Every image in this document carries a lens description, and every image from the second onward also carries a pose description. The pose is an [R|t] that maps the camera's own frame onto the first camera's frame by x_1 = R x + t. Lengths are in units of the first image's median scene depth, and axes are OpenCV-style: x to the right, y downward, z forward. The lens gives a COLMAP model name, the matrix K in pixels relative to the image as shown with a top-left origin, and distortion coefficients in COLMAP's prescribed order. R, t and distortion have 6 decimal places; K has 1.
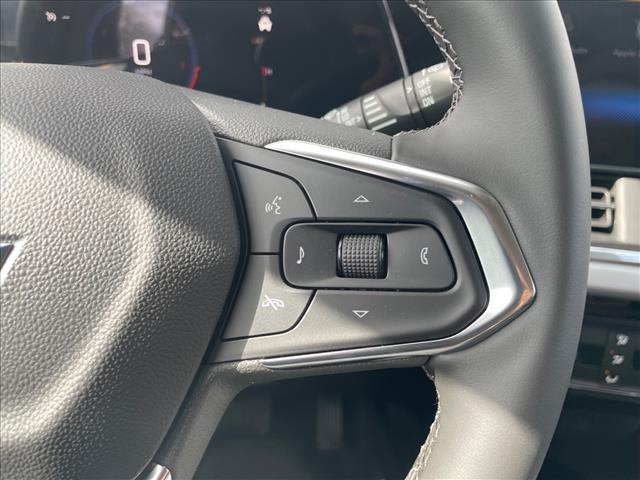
lens RADIAL K [[508.4, 0, 319.1], [0, 508.4, 239.2], [0, 0, 1]] dist [0.004134, -0.011948]
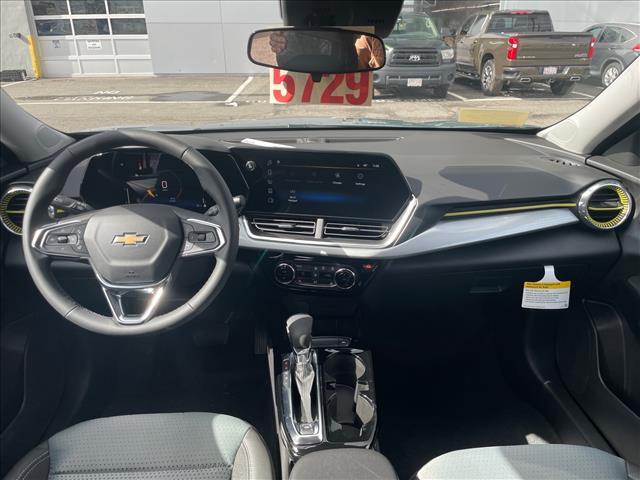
lens RADIAL K [[487.5, 0, 326.2], [0, 487.5, 244.7], [0, 0, 1]] dist [0.076000, -0.105584]
pose [[0.999512, -0.029155, -0.011219, 1.618932], [0.028661, 0.998709, -0.041928, 0.408128], [0.012427, 0.041586, 0.999058, -4.813041]]
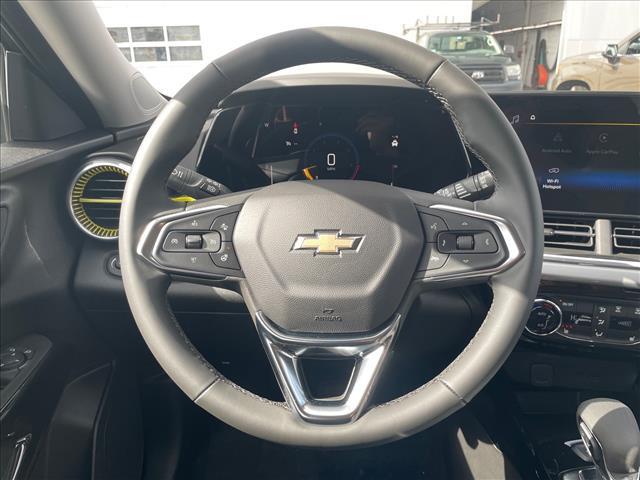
lens RADIAL K [[487.5, 0, 317.4], [0, 487.5, 236.4], [0, 0, 1]] dist [0.076000, -0.105584]
pose [[0.994289, -0.010590, -0.106191, -0.464779], [-0.000960, 0.994137, -0.108125, 0.303182], [0.106713, 0.107610, 0.988449, -1.911152]]
